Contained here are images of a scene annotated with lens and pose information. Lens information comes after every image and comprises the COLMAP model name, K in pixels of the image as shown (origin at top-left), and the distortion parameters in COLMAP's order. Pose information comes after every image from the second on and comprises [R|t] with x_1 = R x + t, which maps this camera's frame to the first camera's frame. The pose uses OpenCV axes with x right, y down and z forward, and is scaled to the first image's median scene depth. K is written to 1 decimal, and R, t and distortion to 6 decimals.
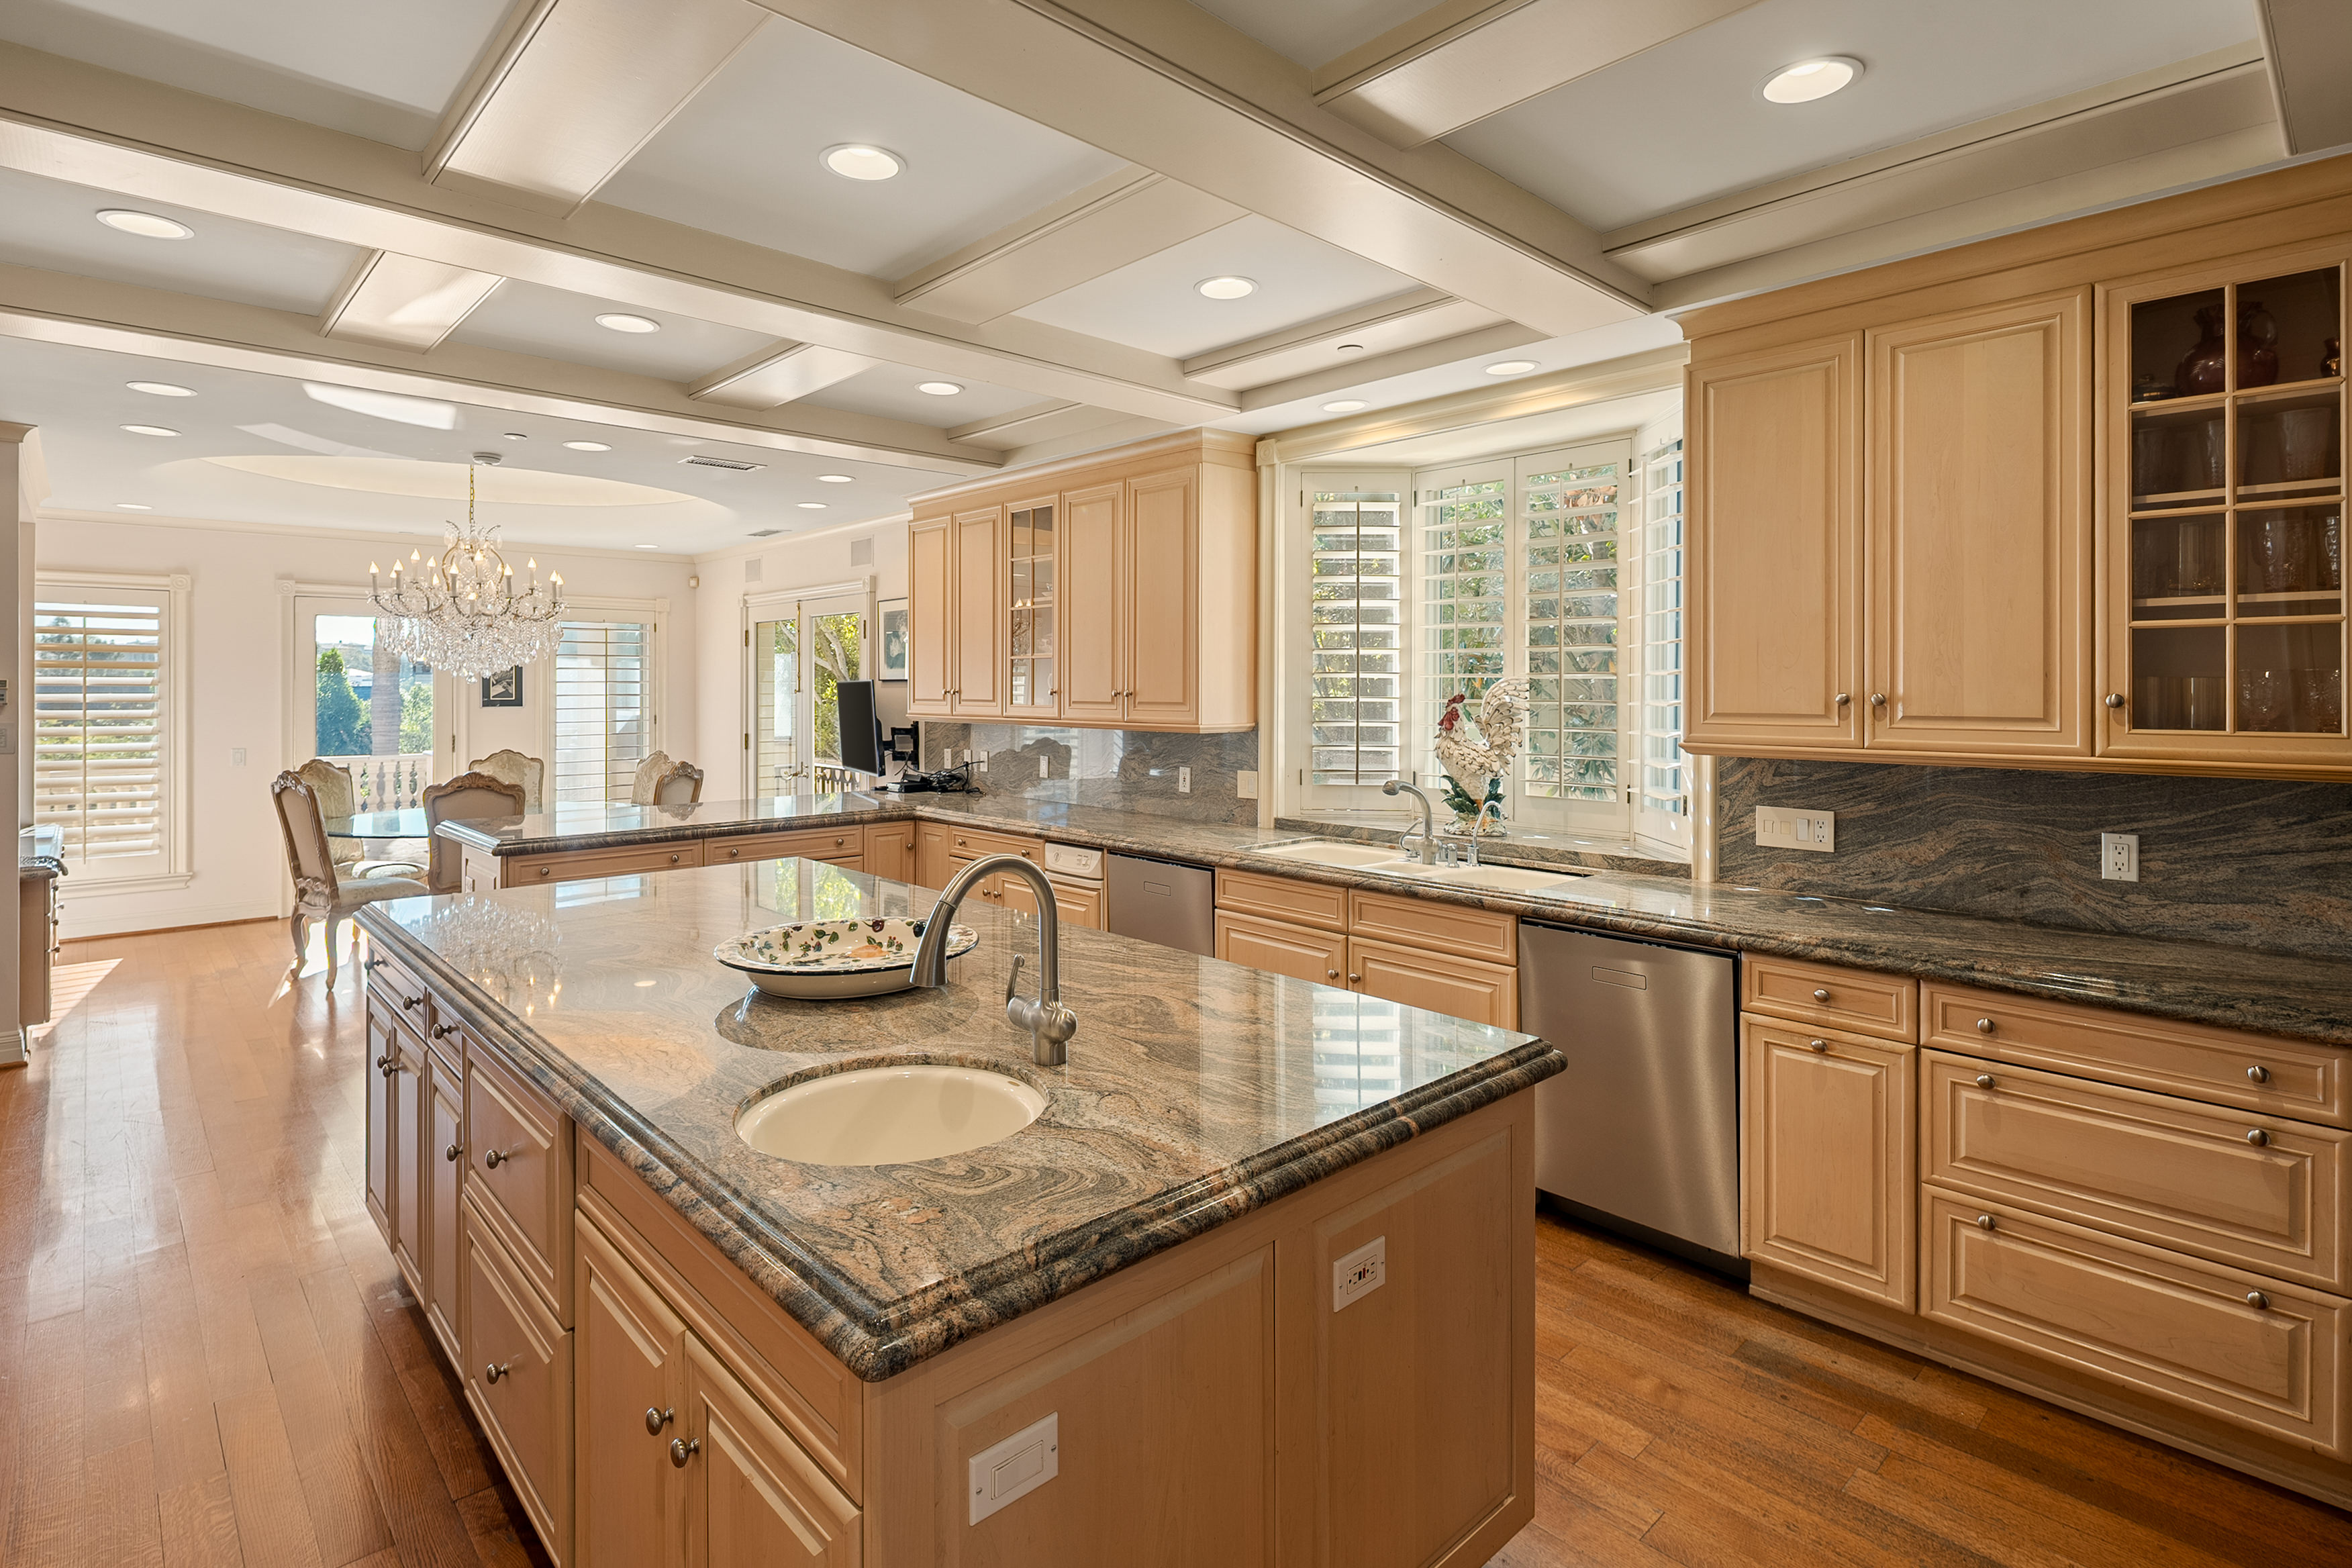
lens RADIAL K [[1158.4, 0, 1202.3], [0, 1158.4, 690.1], [0, 0, 1]] dist [0.006852, -0.004576]
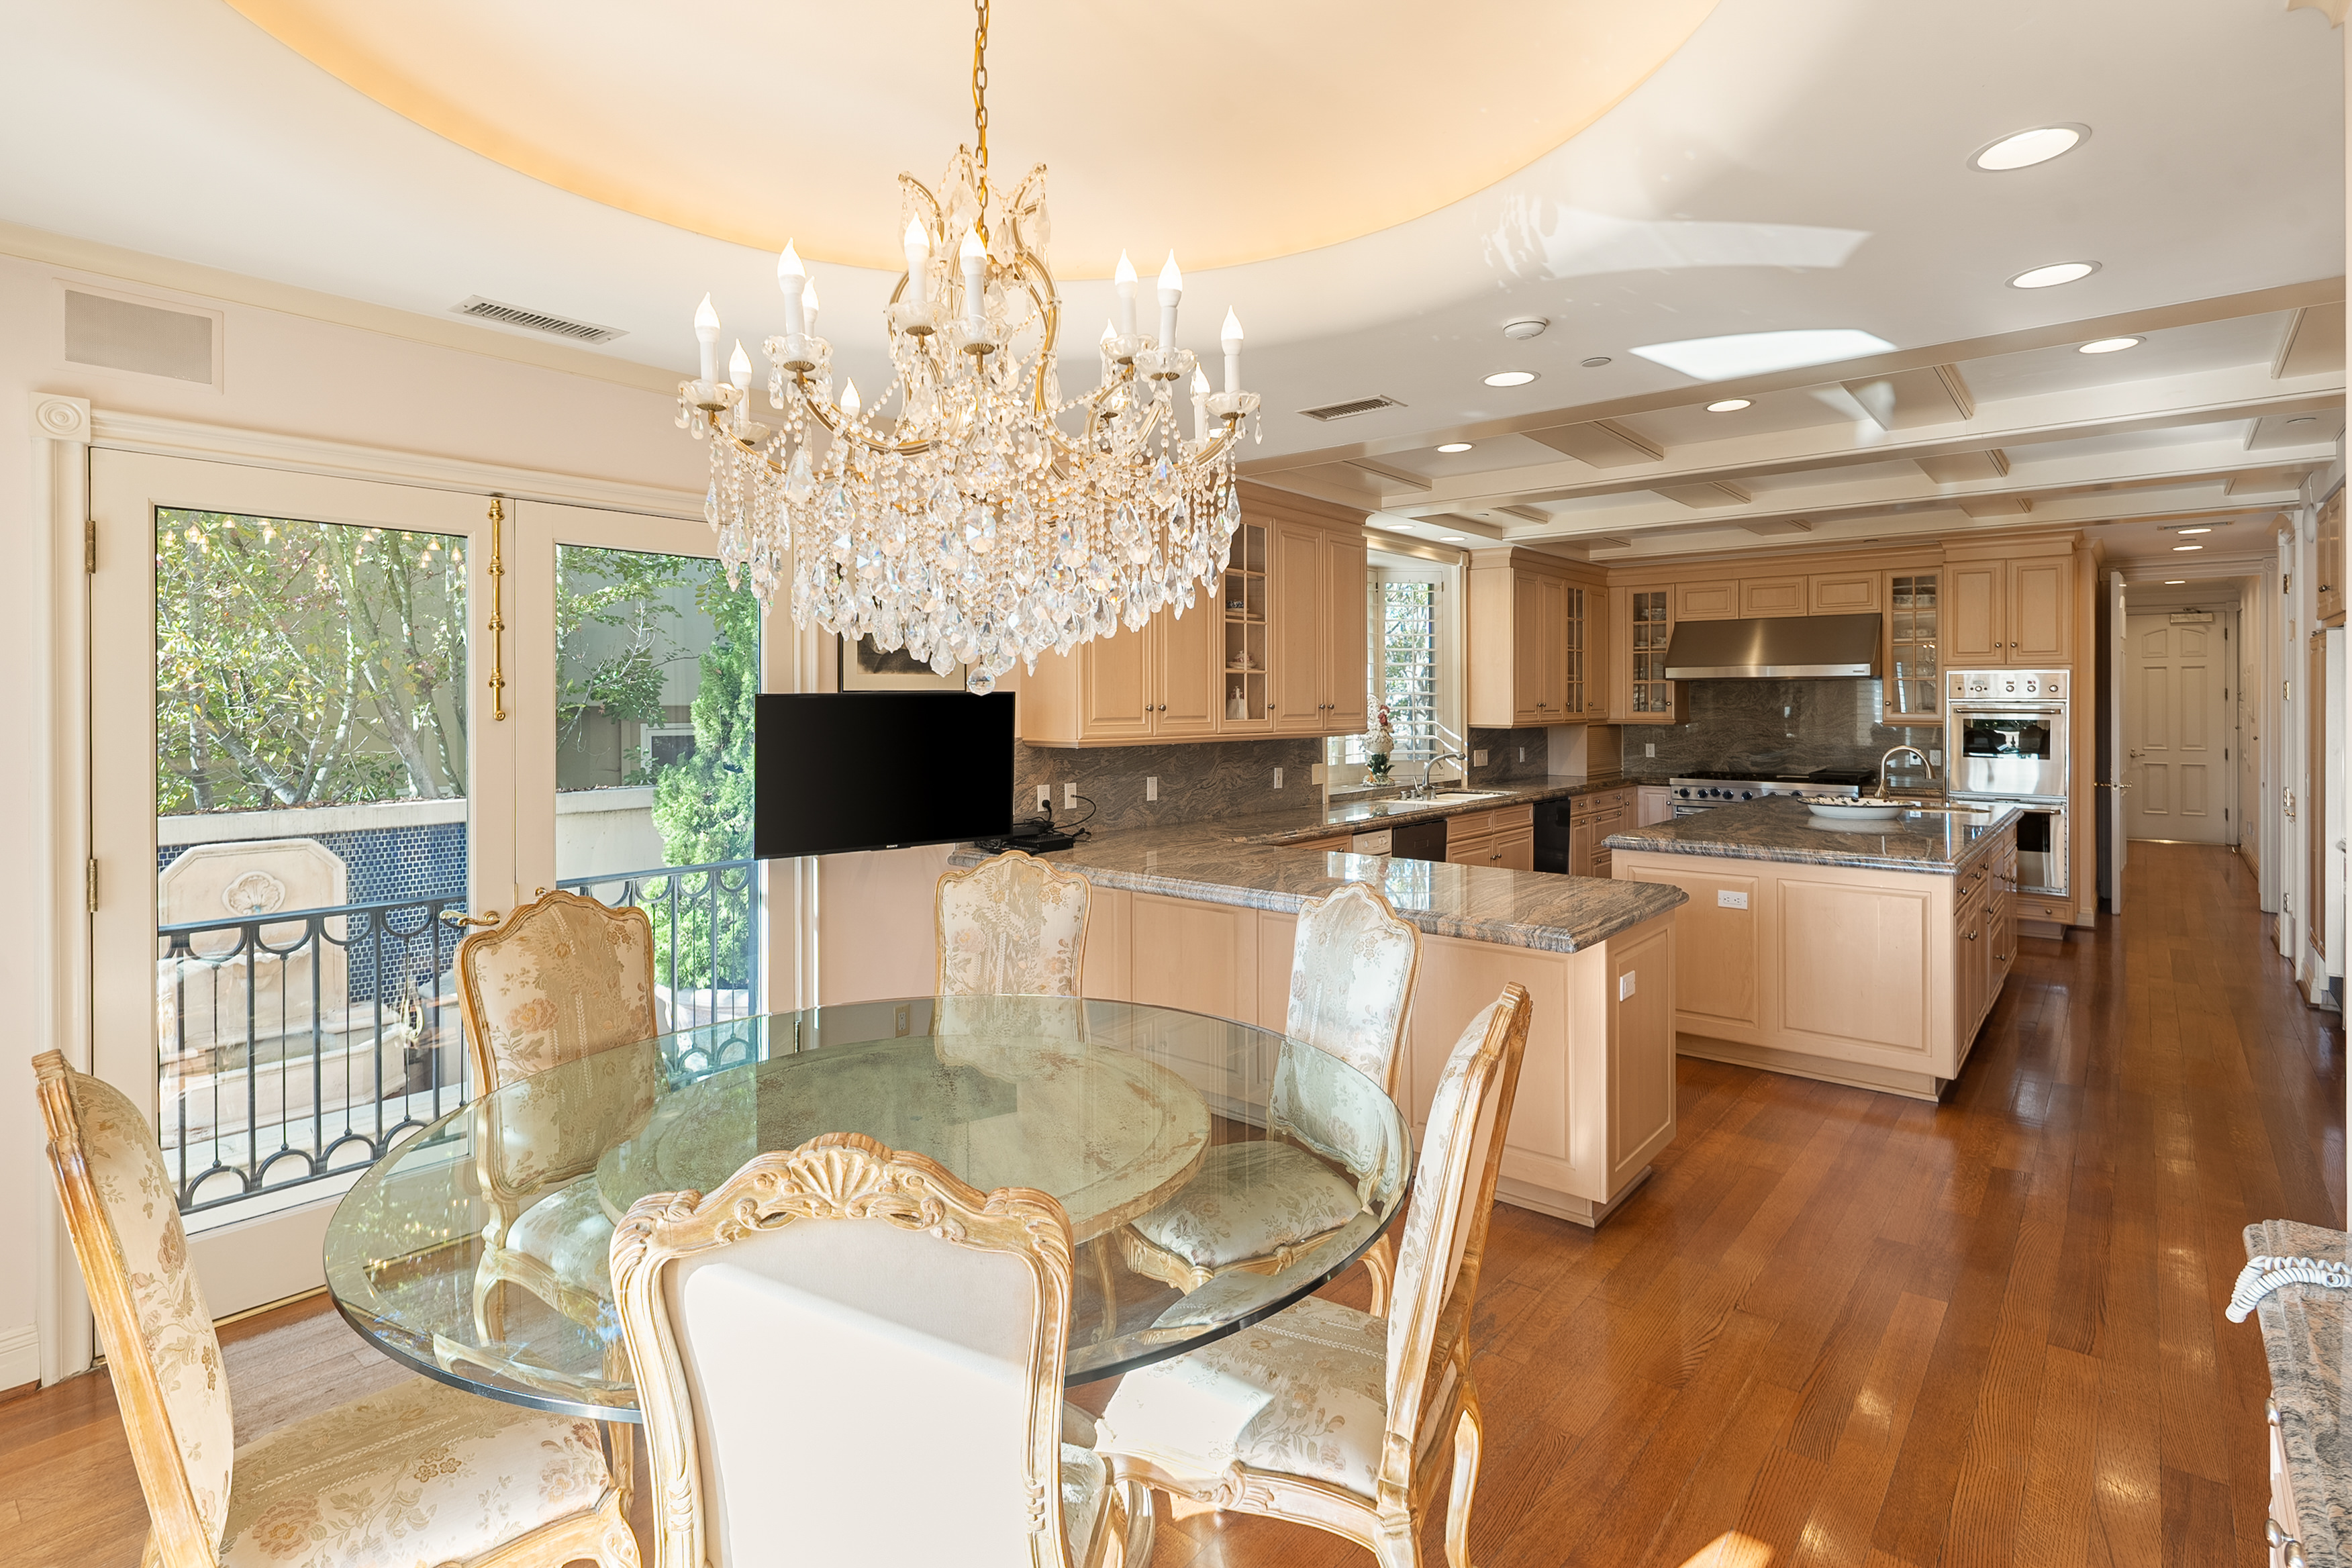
lens RADIAL K [[1158.4, 0, 1163.5], [0, 1158.4, 711.1], [0, 0, 1]] dist [0.006852, -0.004576]
pose [[-0.101035, -0.015354, 0.994764, -1.454157], [0.001017, 0.999879, 0.015536, -0.013786], [-0.994882, 0.002581, -0.101007, 1.499113]]
